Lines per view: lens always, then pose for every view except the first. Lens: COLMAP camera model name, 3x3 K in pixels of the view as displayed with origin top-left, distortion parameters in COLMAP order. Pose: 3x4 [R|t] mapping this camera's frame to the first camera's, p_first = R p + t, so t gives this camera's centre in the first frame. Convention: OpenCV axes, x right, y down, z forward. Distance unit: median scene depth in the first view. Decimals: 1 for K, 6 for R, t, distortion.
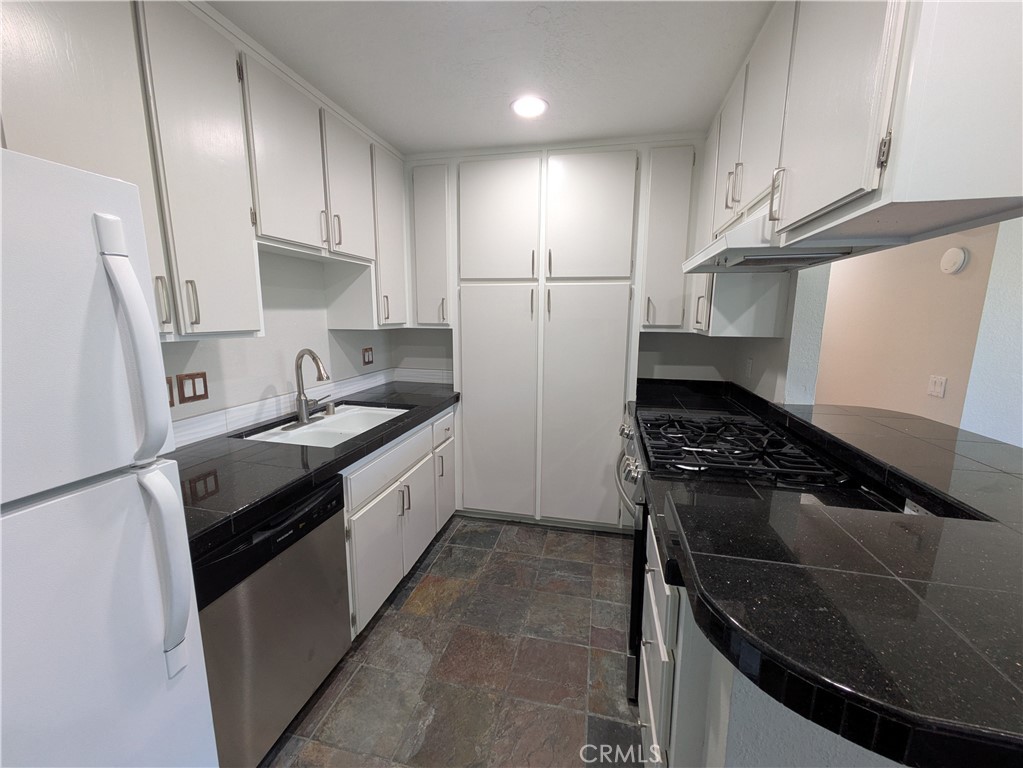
lens RADIAL K [[404.7, 0, 513.8], [0, 404.7, 382.4], [0, 0, 1]] dist [-0.000563, 0.002366]
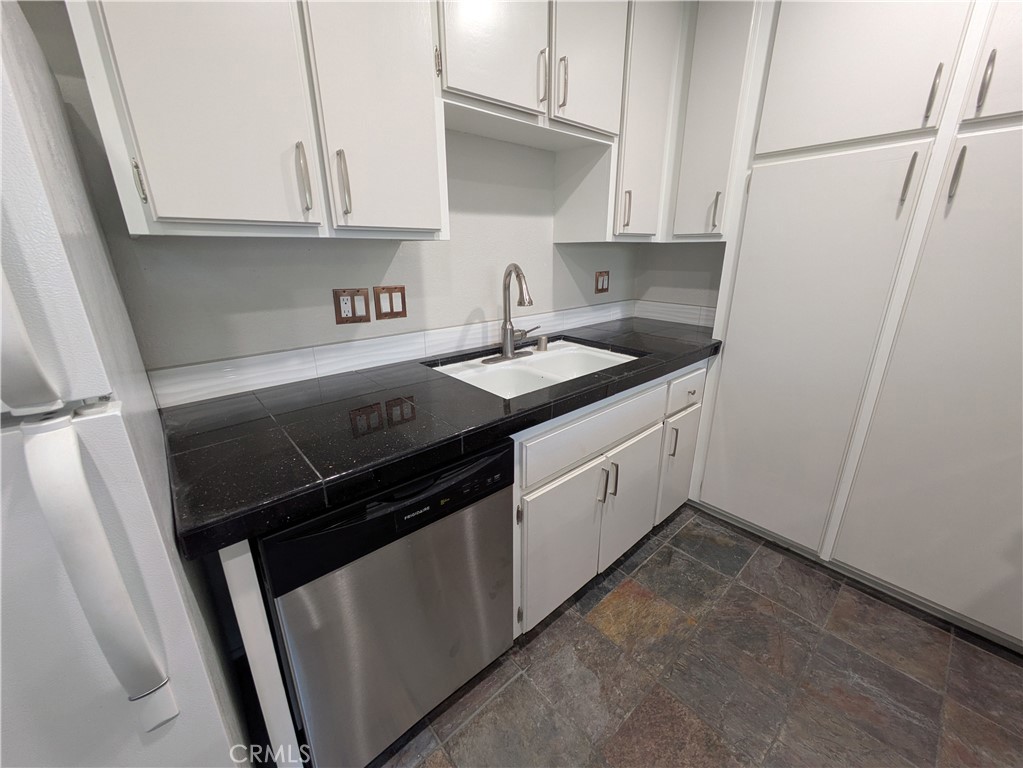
lens RADIAL K [[404.7, 0, 513.8], [0, 404.7, 382.4], [0, 0, 1]] dist [-0.000563, 0.002366]
pose [[0.811871, 0.170062, -0.558521, -0.033920], [-0.084084, 0.980722, 0.176391, 0.003461], [0.577751, -0.096244, 0.810519, 0.315208]]
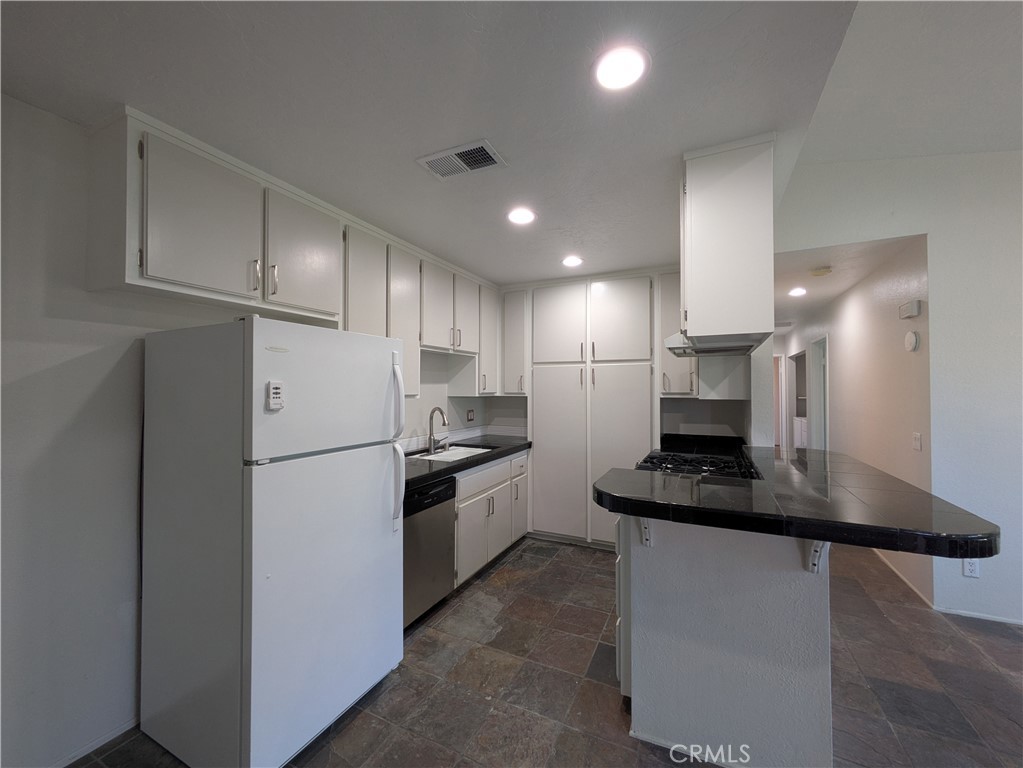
lens RADIAL K [[404.7, 0, 513.8], [0, 404.7, 382.4], [0, 0, 1]] dist [-0.000563, 0.002366]
pose [[0.974464, -0.010698, -0.224288, 0.152607], [-0.030031, 0.983681, -0.177397, 0.092895], [0.222526, 0.179603, 0.958241, -0.489477]]
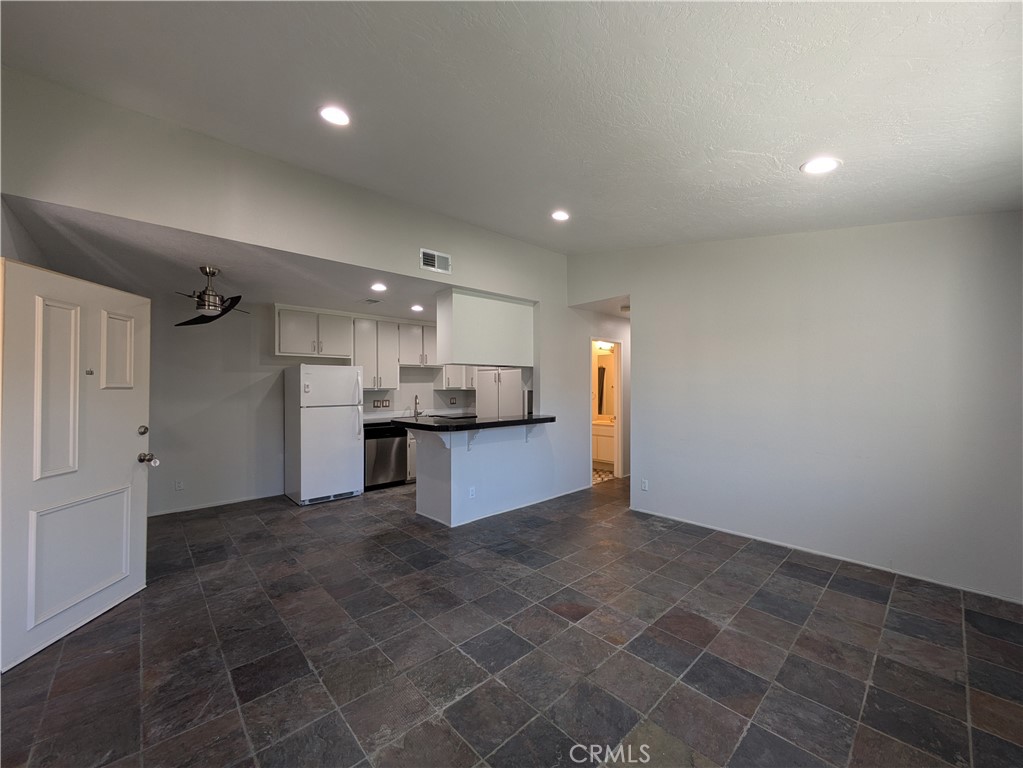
lens RADIAL K [[404.7, 0, 513.8], [0, 404.7, 382.4], [0, 0, 1]] dist [-0.000563, 0.002366]
pose [[0.825960, -0.018725, -0.563418, 1.777398], [-0.080211, 0.985376, -0.150337, 0.220191], [0.557993, 0.169364, 0.812379, -1.099825]]
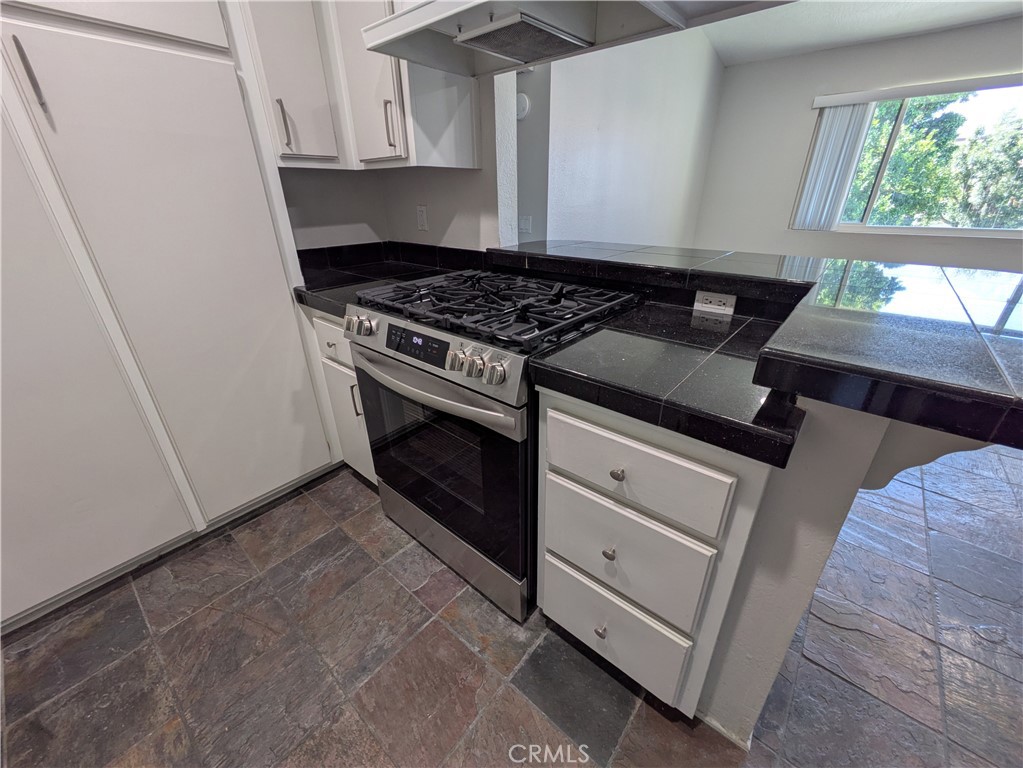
lens RADIAL K [[404.7, 0, 513.8], [0, 404.7, 382.4], [0, 0, 1]] dist [-0.000563, 0.002366]
pose [[0.463189, -0.385371, 0.798089, -0.144626], [0.153305, 0.921778, 0.356122, 0.010524], [-0.872900, -0.042601, 0.486037, 0.434258]]
